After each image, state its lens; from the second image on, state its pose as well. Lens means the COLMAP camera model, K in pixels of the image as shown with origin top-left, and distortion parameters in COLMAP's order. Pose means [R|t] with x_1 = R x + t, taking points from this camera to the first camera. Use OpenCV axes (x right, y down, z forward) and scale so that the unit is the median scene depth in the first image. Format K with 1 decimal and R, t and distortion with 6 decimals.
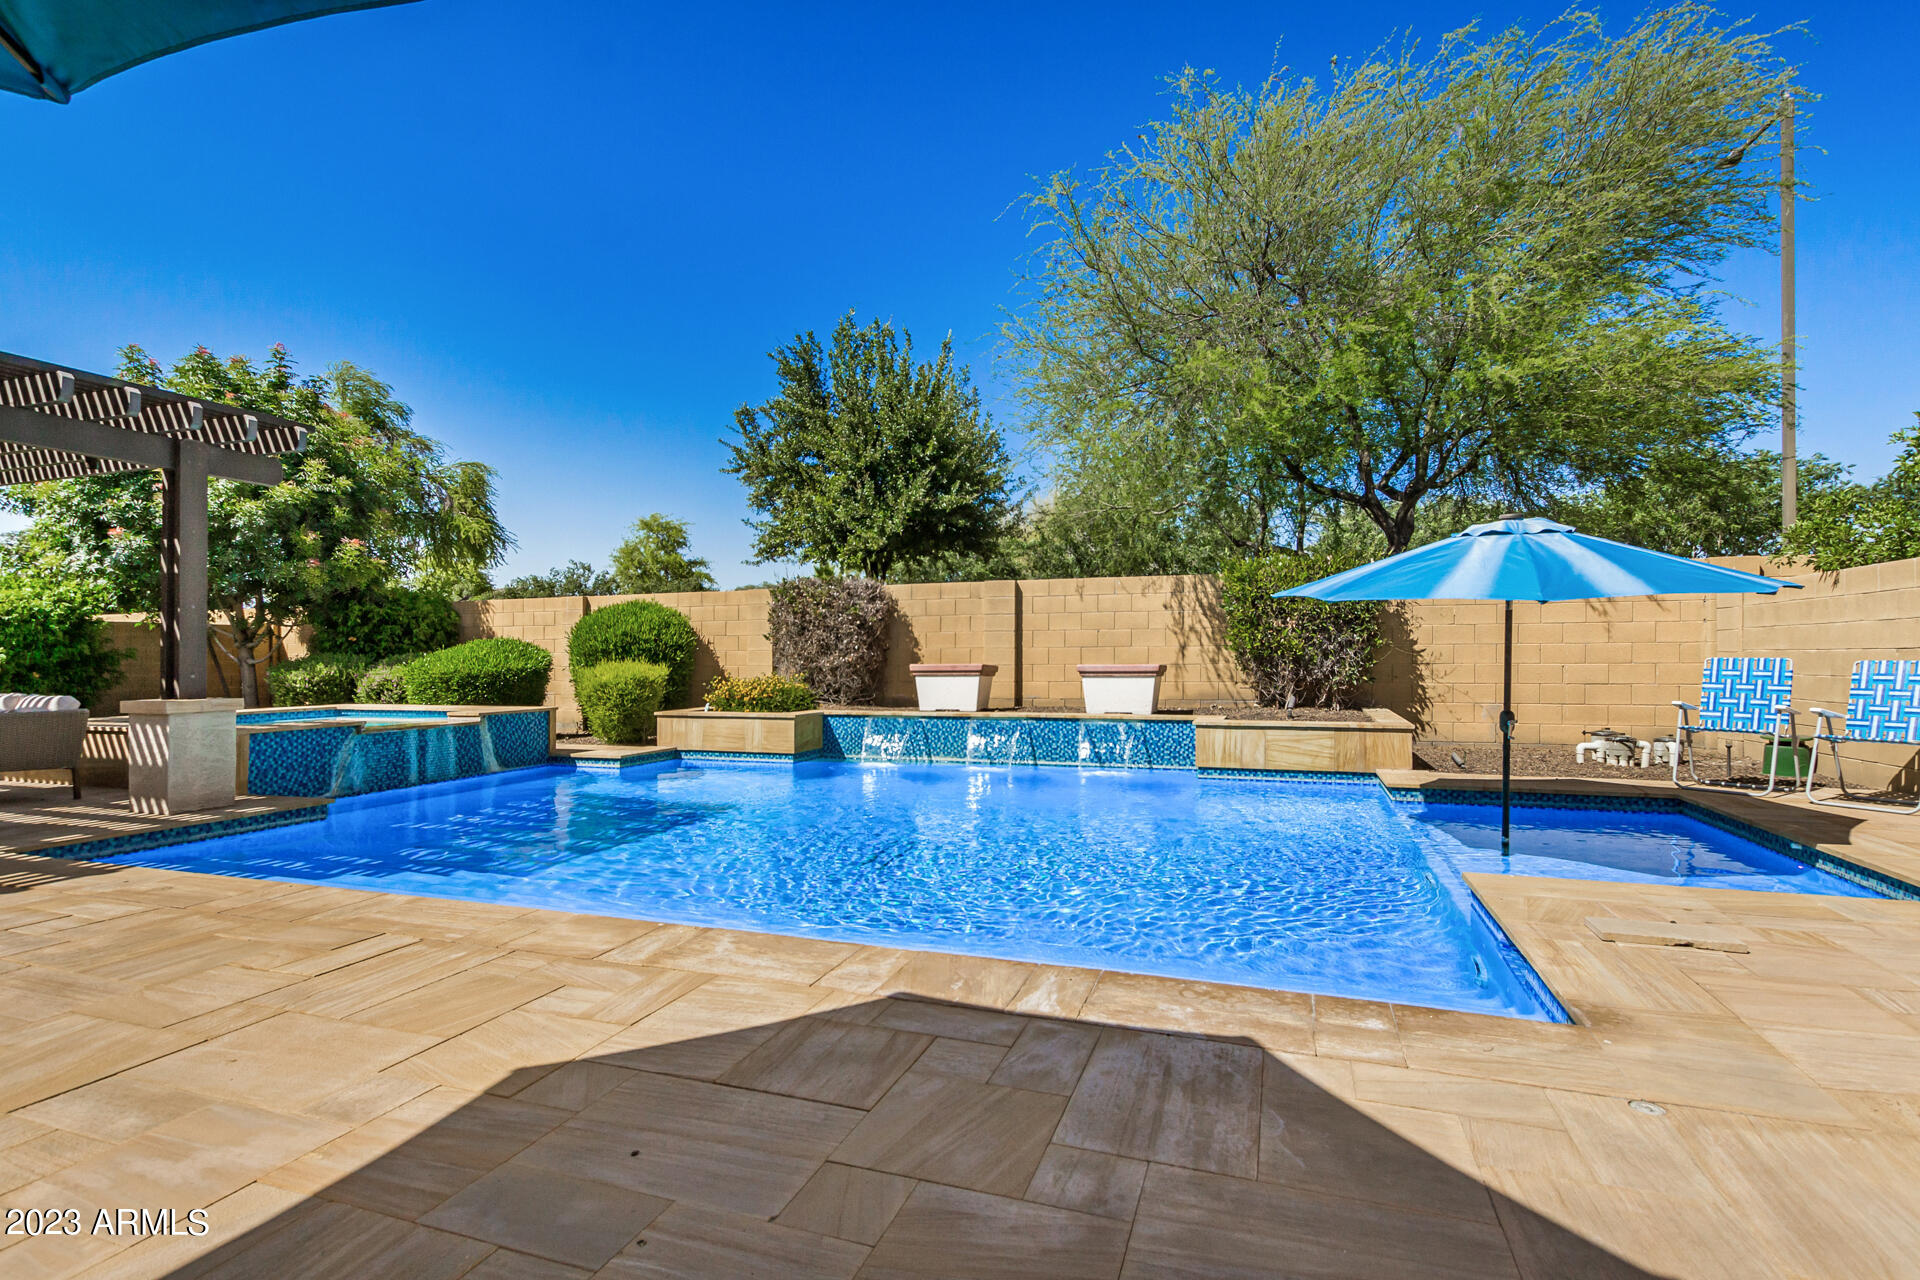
lens RADIAL K [[910.1, 0, 966.0], [0, 910.1, 657.8], [0, 0, 1]] dist [0.000611, 0.000094]
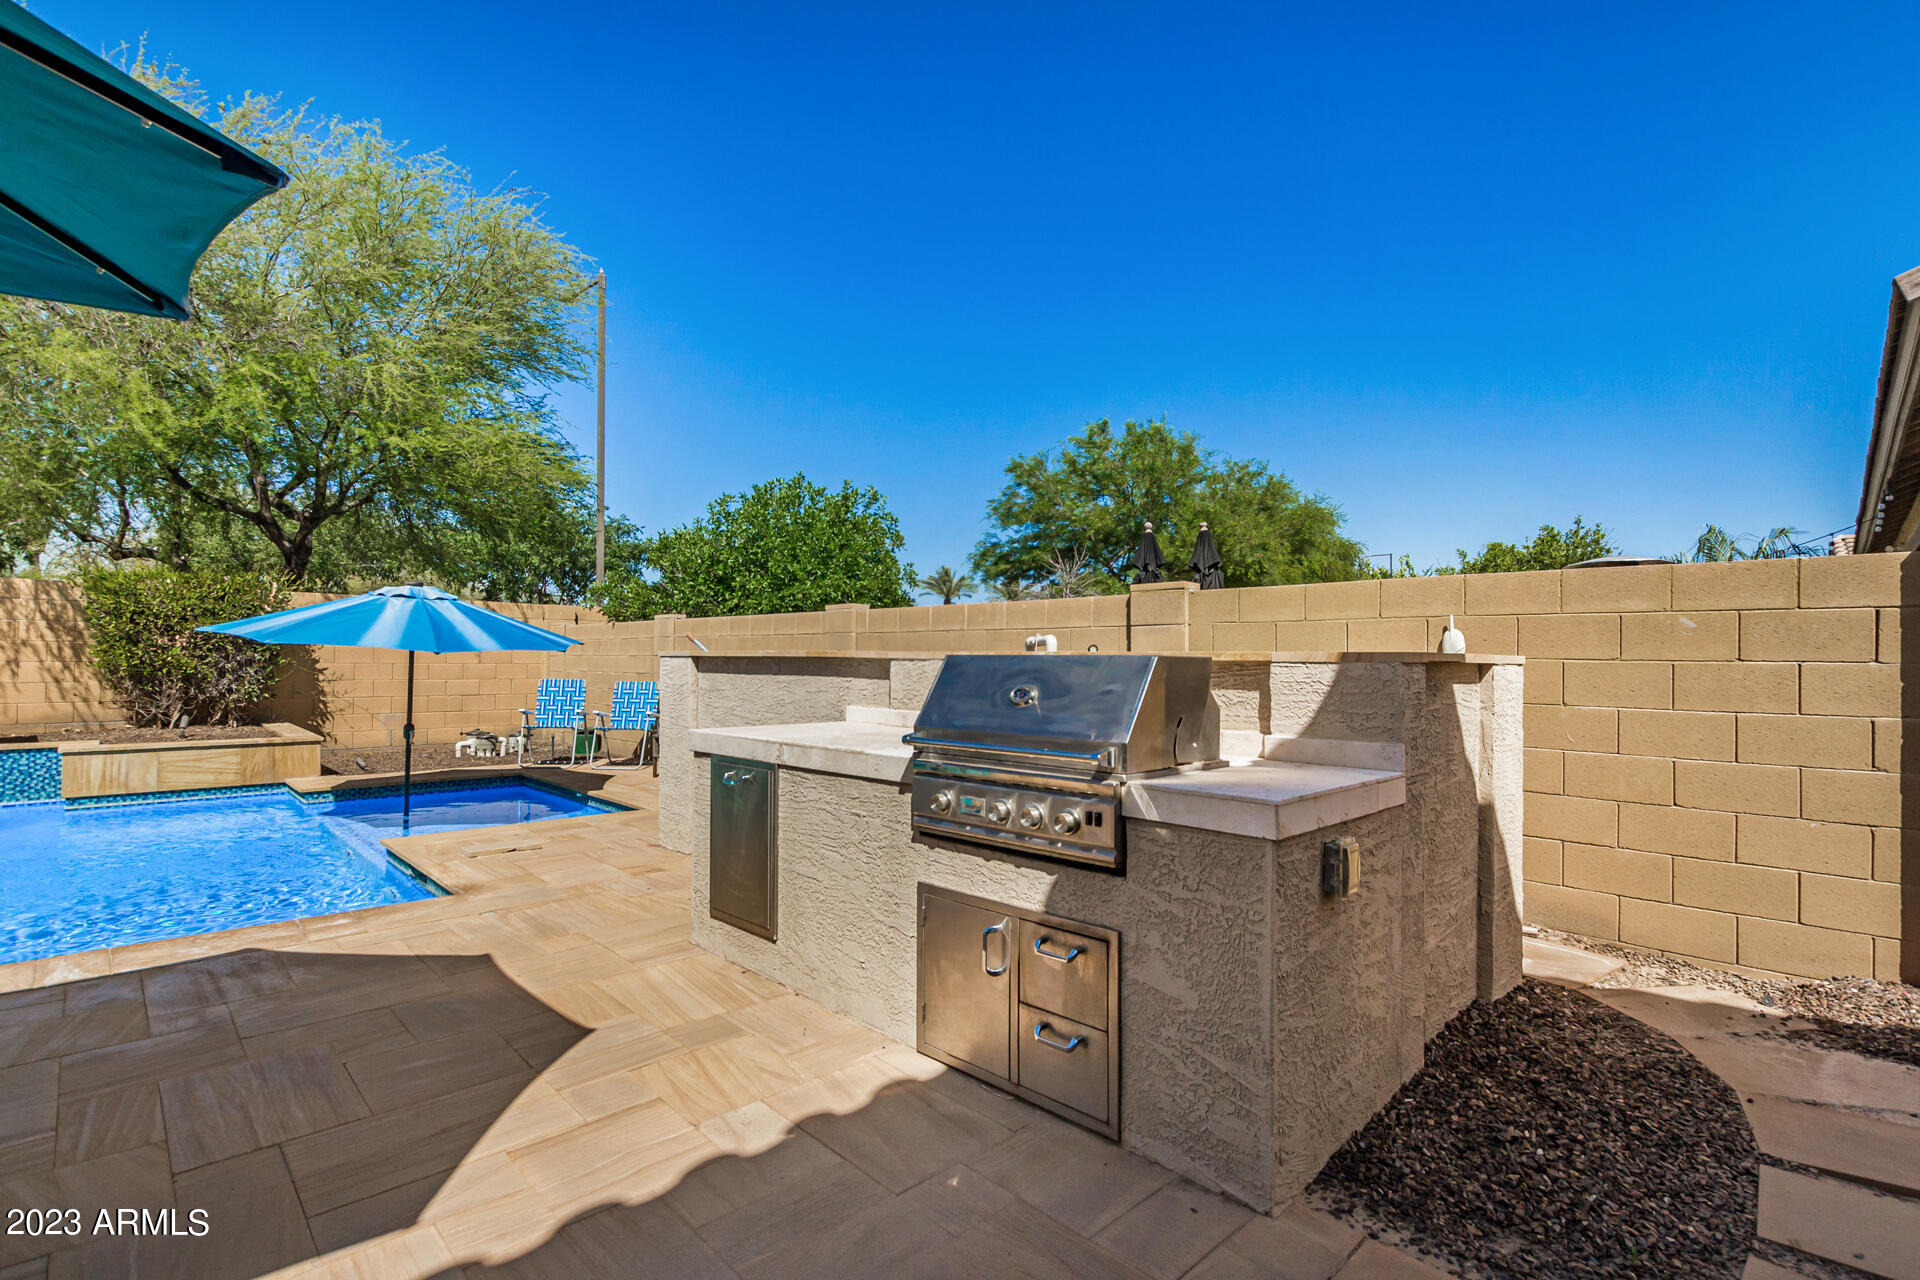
lens RADIAL K [[910.1, 0, 966.0], [0, 910.1, 657.8], [0, 0, 1]] dist [0.000611, 0.000094]
pose [[0.451249, 0.009434, 0.892348, -0.165899], [-0.009346, 0.999939, -0.005845, -0.026767], [-0.892349, -0.005702, 0.451309, -0.242564]]
